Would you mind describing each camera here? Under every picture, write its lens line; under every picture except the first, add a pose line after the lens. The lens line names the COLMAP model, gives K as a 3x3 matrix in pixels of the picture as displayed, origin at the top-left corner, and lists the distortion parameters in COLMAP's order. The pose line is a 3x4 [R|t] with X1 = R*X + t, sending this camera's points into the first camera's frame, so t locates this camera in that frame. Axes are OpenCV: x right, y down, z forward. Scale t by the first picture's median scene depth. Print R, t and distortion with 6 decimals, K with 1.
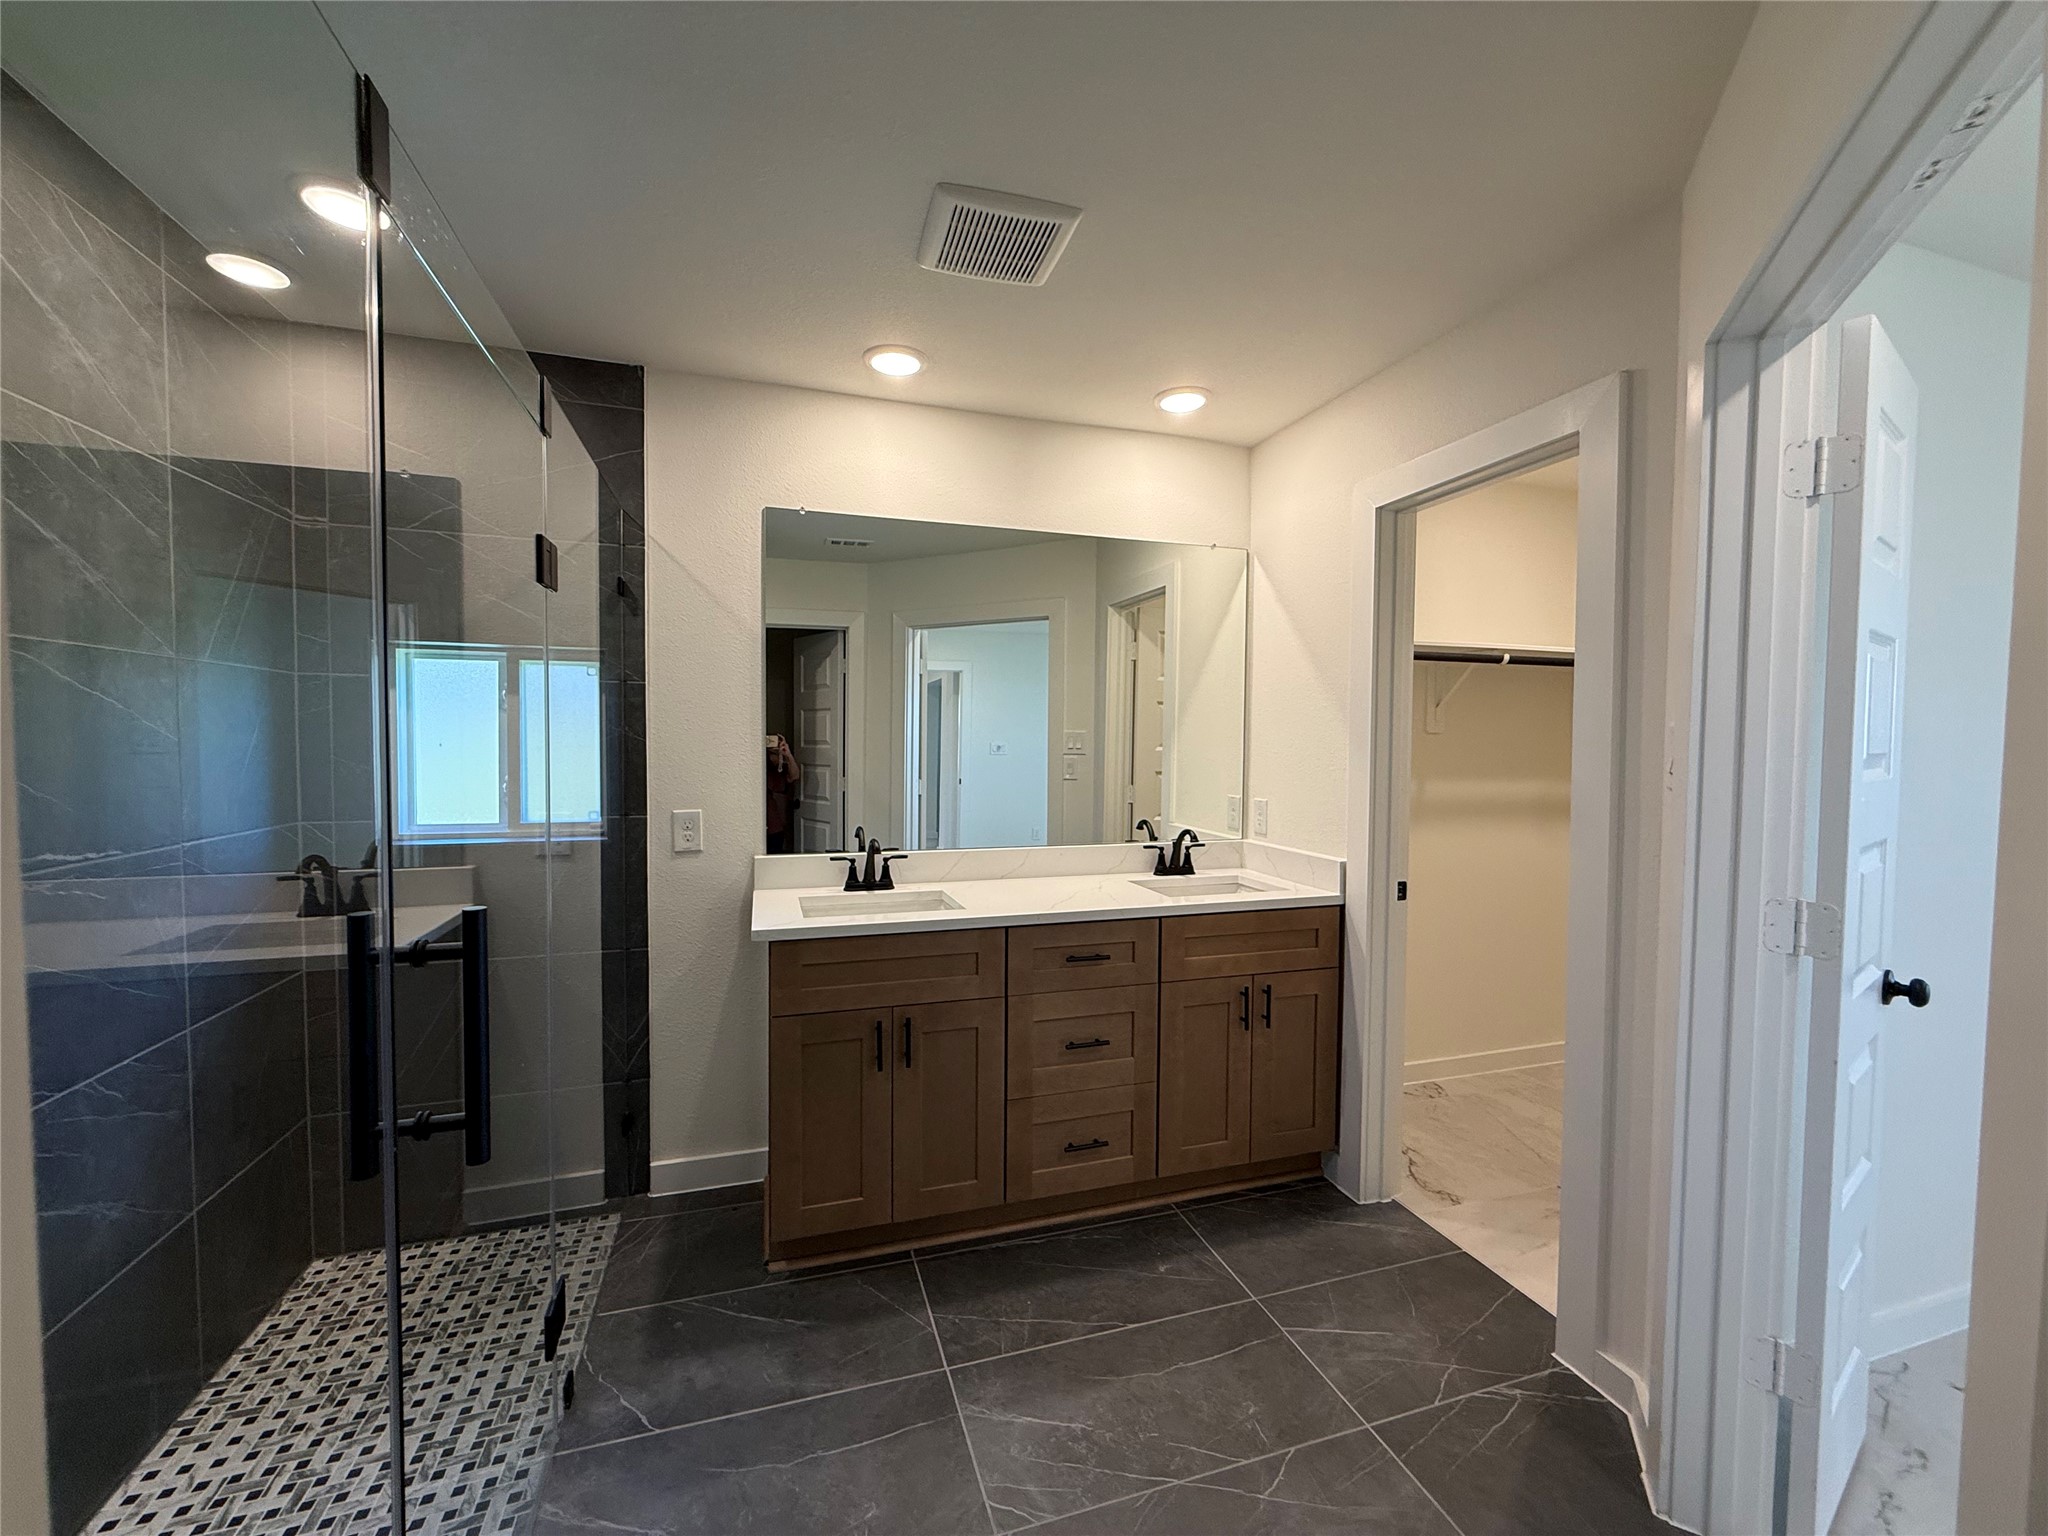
lens RADIAL K [[815.0, 0, 1016.6], [0, 815.0, 768.4], [0, 0, 1]] dist [-0.001347, 0.000325]
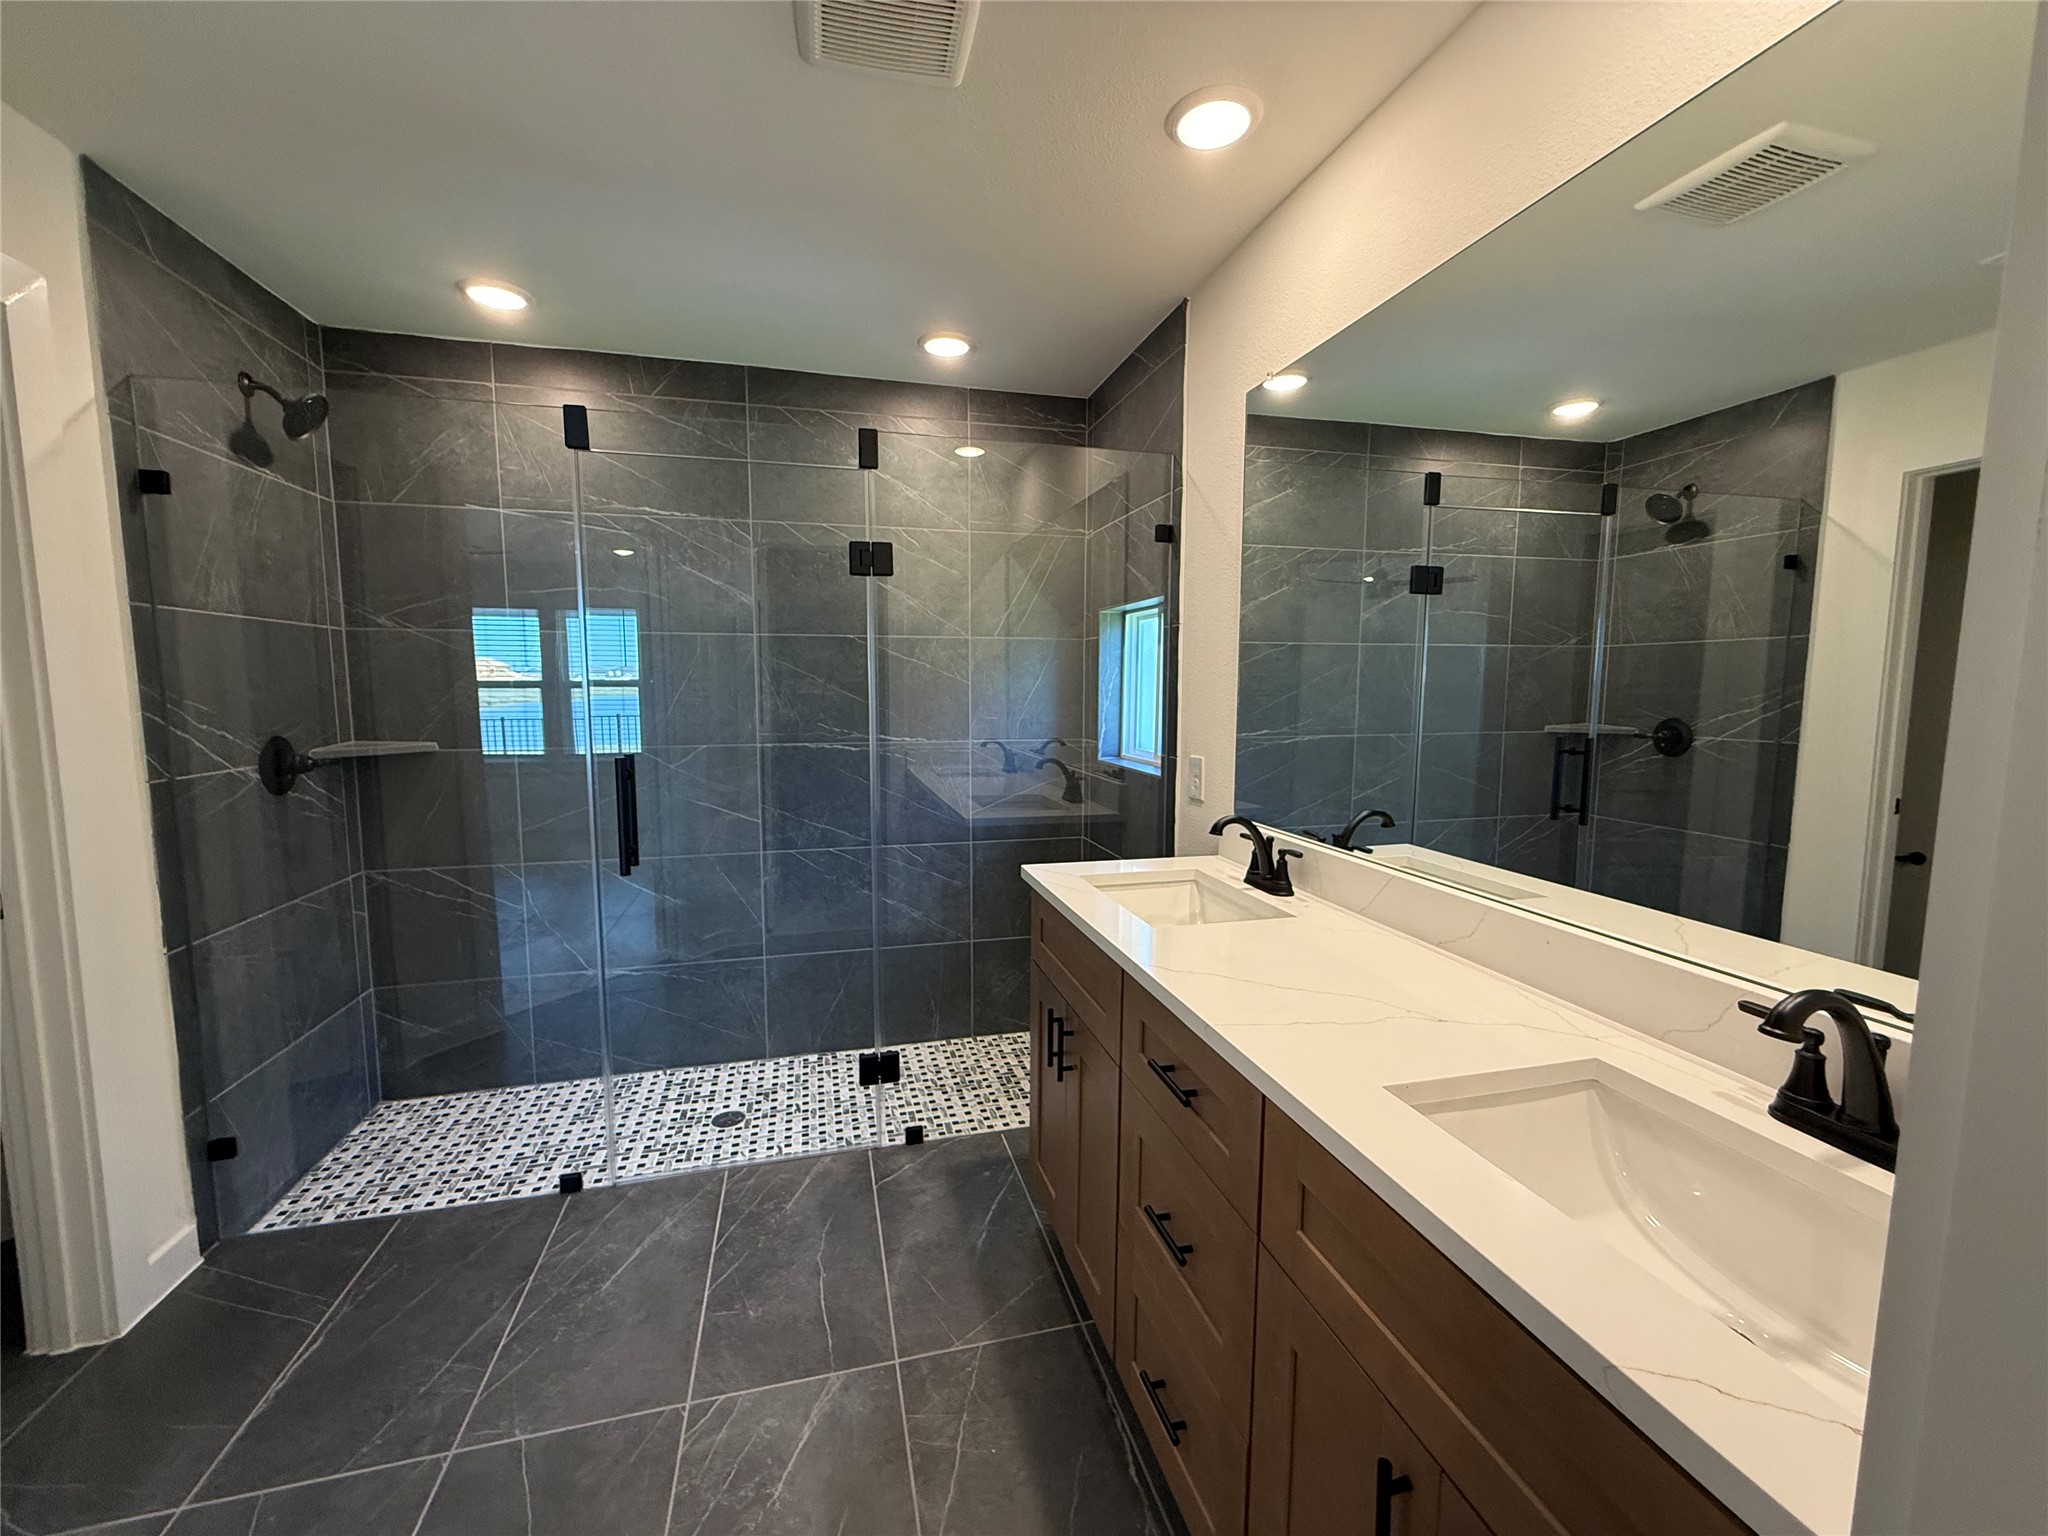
lens RADIAL K [[816.7, 0, 1016.6], [0, 816.7, 768.1], [0, 0, 1]] dist [0.002441, -0.000219]
pose [[-0.054886, 0.095804, -0.993886, 0.627189], [-0.033804, 0.994637, 0.097743, -0.022532], [0.997920, 0.038962, -0.051353, 0.949424]]
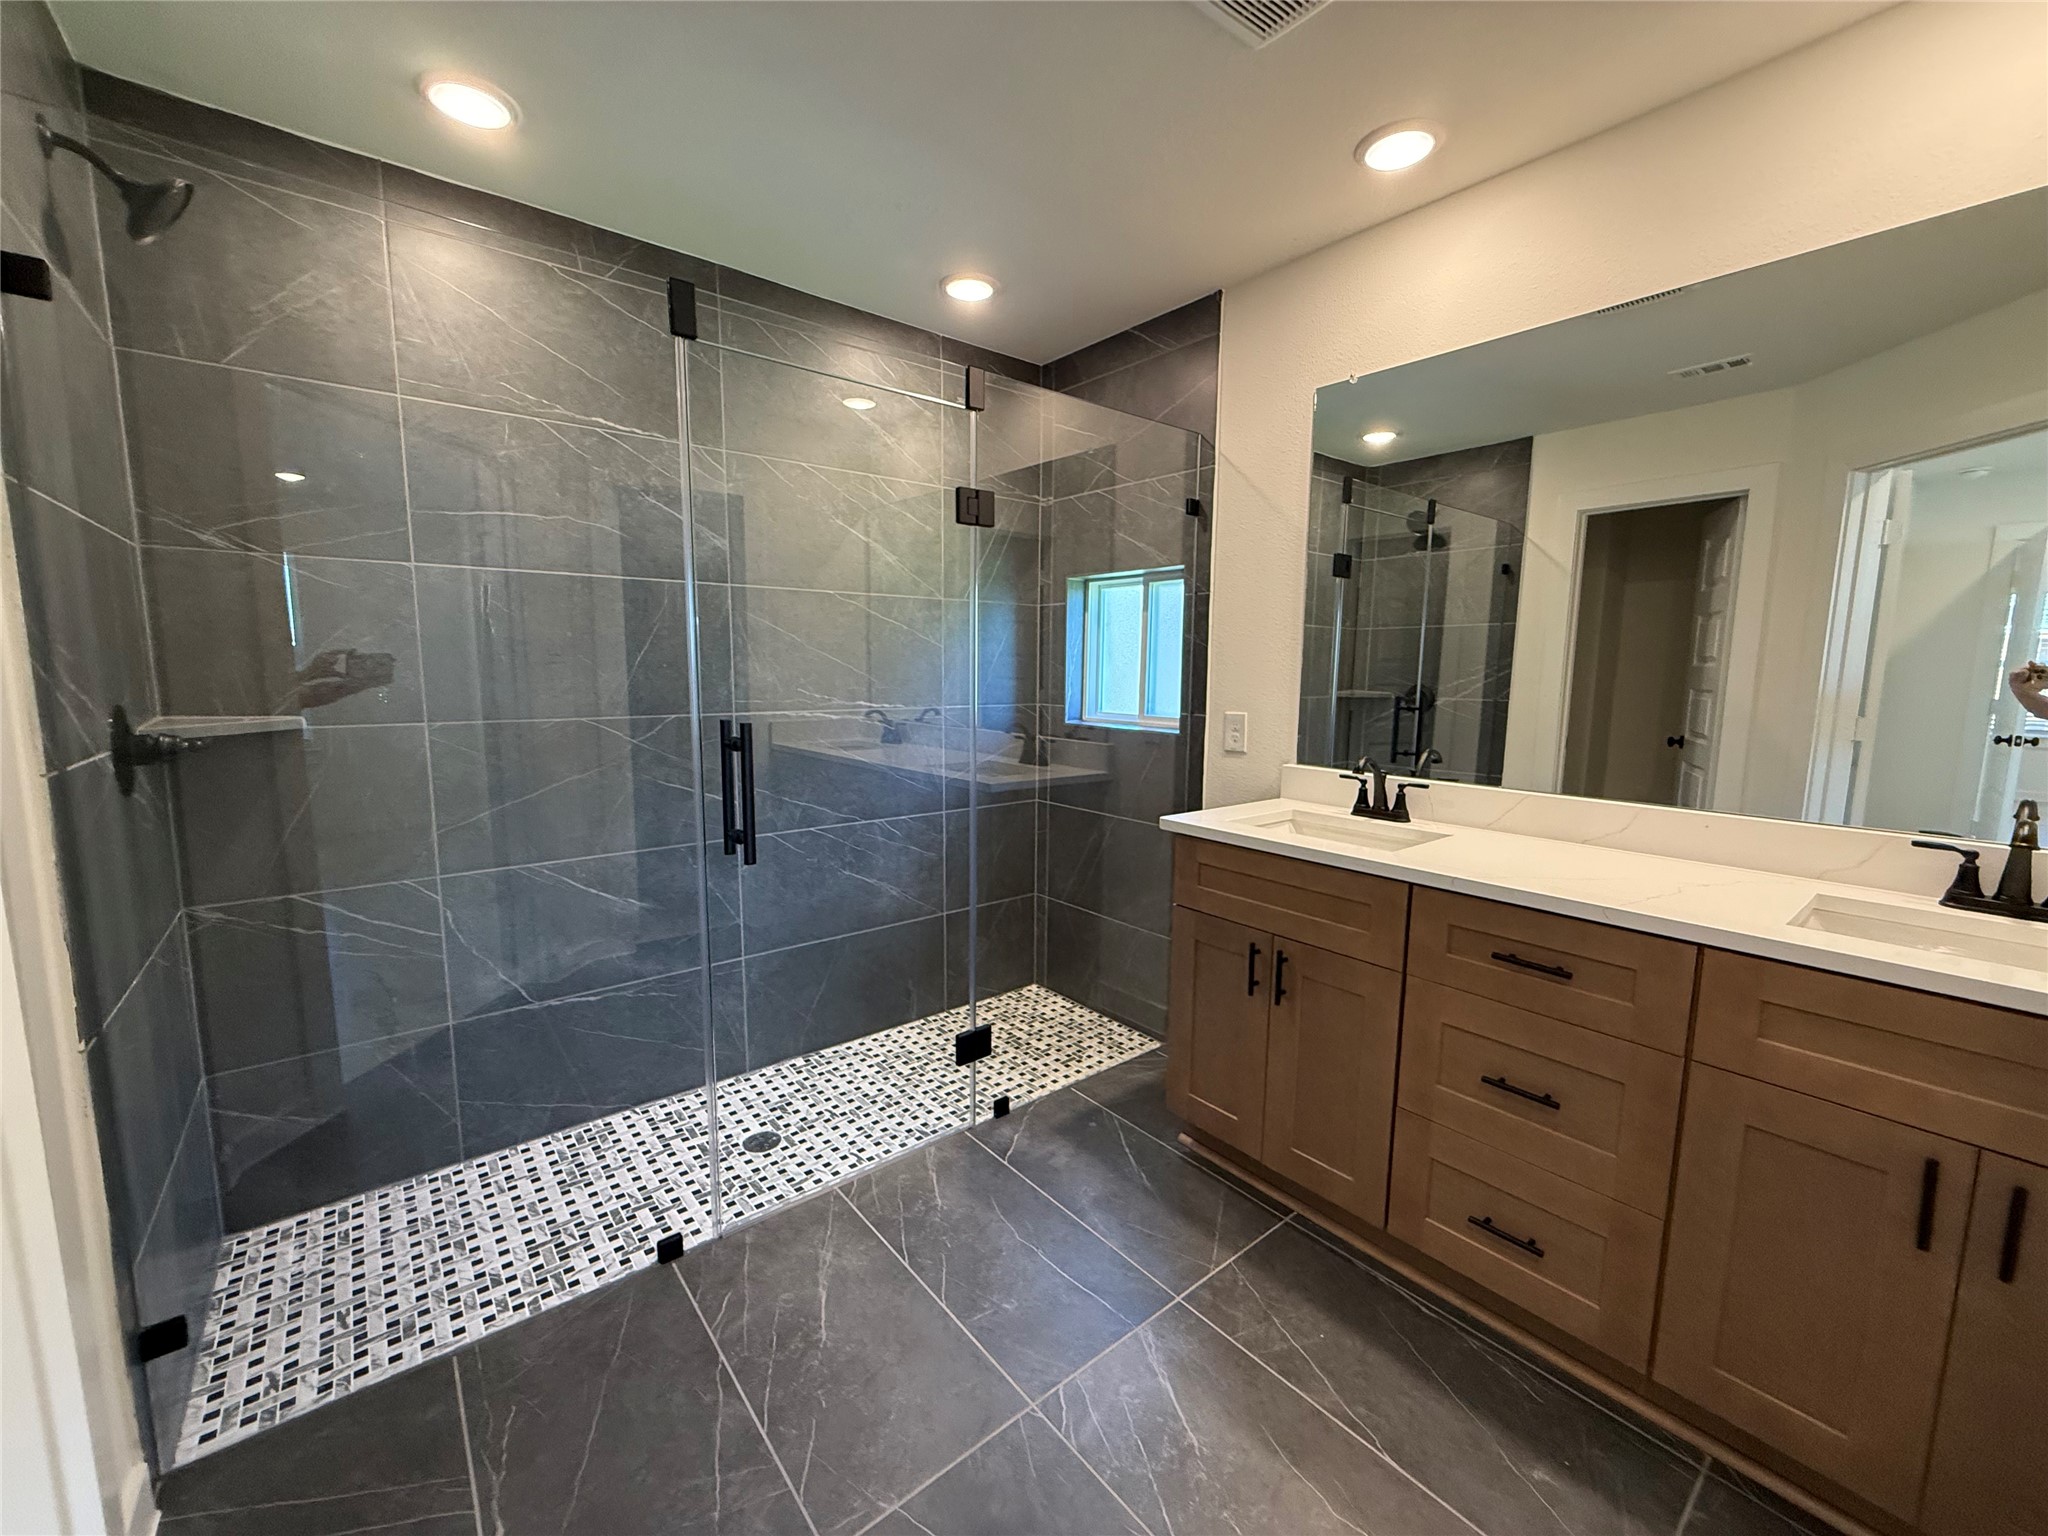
lens RADIAL K [[815.0, 0, 1016.6], [0, 815.0, 768.4], [0, 0, 1]] dist [-0.001347, 0.000325]
pose [[0.368484, 0.113766, -0.922647, 0.533105], [-0.037079, 0.993493, 0.107693, 0.023175], [0.928894, -0.005473, 0.370304, 0.391045]]
